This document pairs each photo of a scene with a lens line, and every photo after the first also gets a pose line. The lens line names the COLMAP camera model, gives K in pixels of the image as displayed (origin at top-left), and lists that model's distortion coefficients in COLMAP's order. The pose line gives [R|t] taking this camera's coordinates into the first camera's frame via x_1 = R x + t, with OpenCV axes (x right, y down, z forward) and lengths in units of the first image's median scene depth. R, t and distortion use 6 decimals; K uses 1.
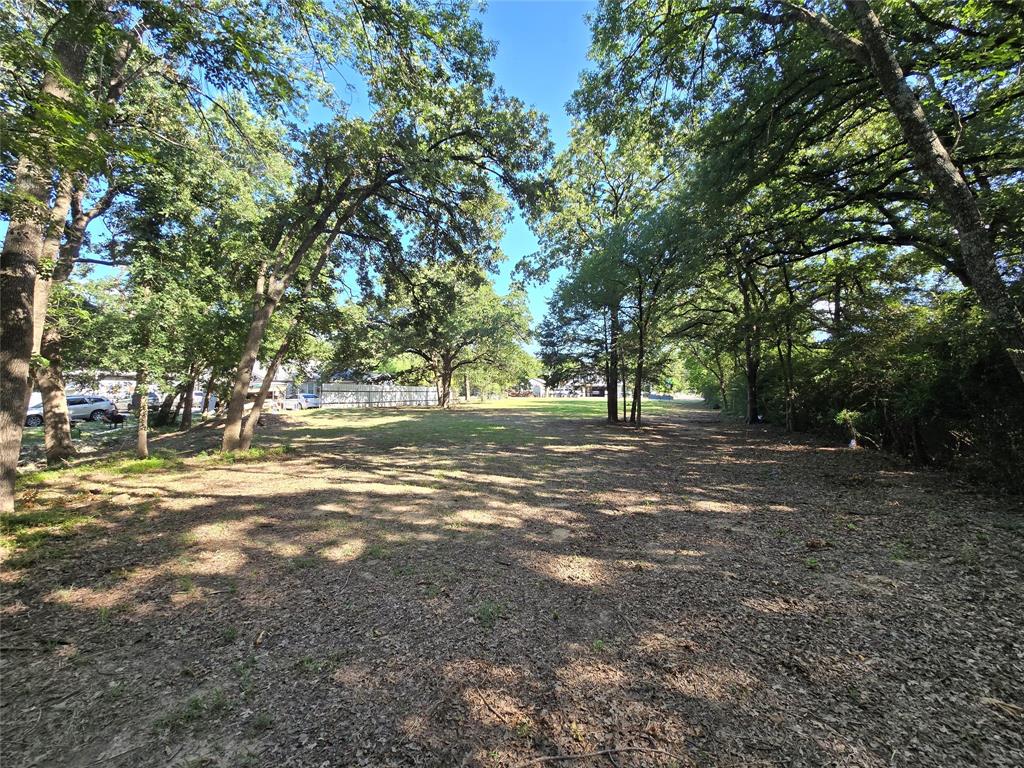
lens RADIAL K [[413.2, 0, 512.0], [0, 413.2, 384.4], [0, 0, 1]] dist [0.002177, 0.000232]
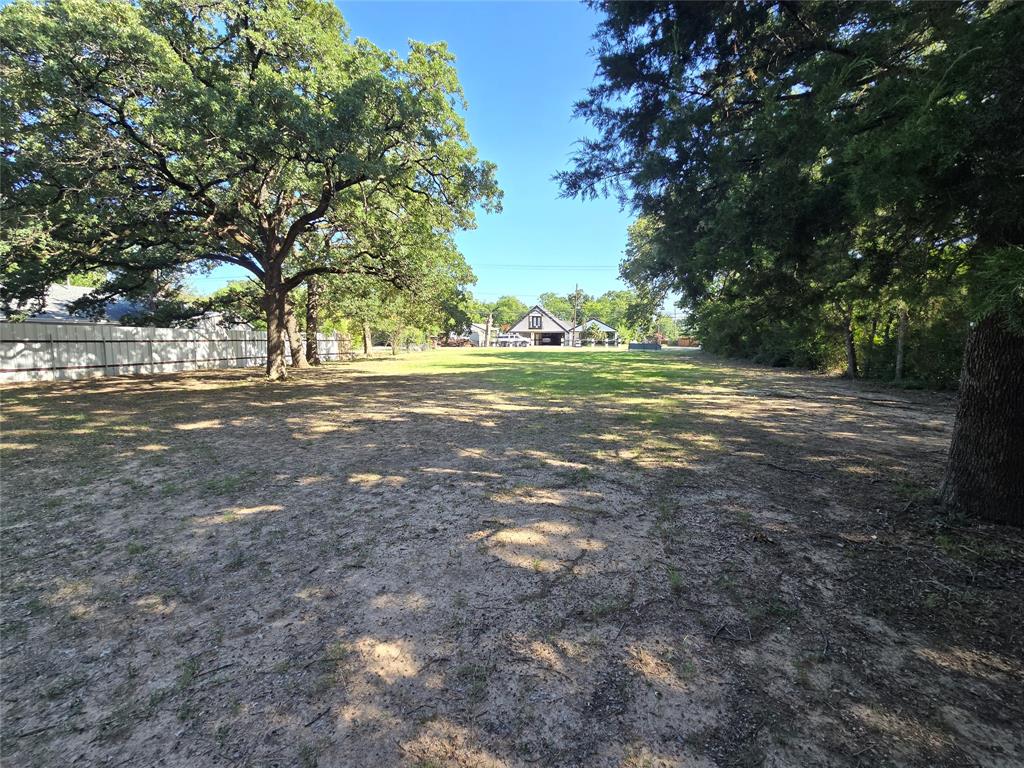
lens RADIAL K [[413.2, 0, 508.4], [0, 413.2, 378.0], [0, 0, 1]] dist [0.002177, 0.000232]
pose [[0.989068, -0.016793, 0.146501, 0.017035], [0.000347, 0.993757, 0.111569, 0.006095], [-0.147460, -0.110299, 0.982899, 0.459776]]
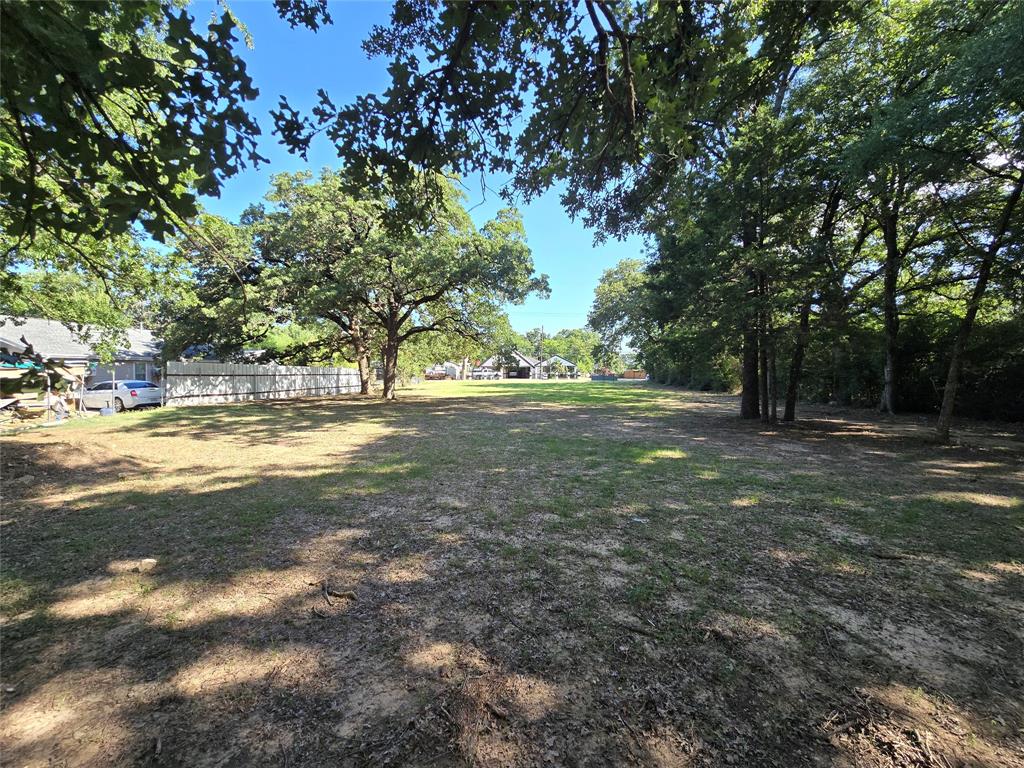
lens RADIAL K [[413.2, 0, 507.3], [0, 413.2, 385.4], [0, 0, 1]] dist [0.002177, 0.000232]
pose [[0.962898, -0.016216, 0.269379, -0.134529], [0.003524, 0.998863, 0.047533, 0.004046], [-0.269844, -0.044820, 0.961860, 0.273697]]
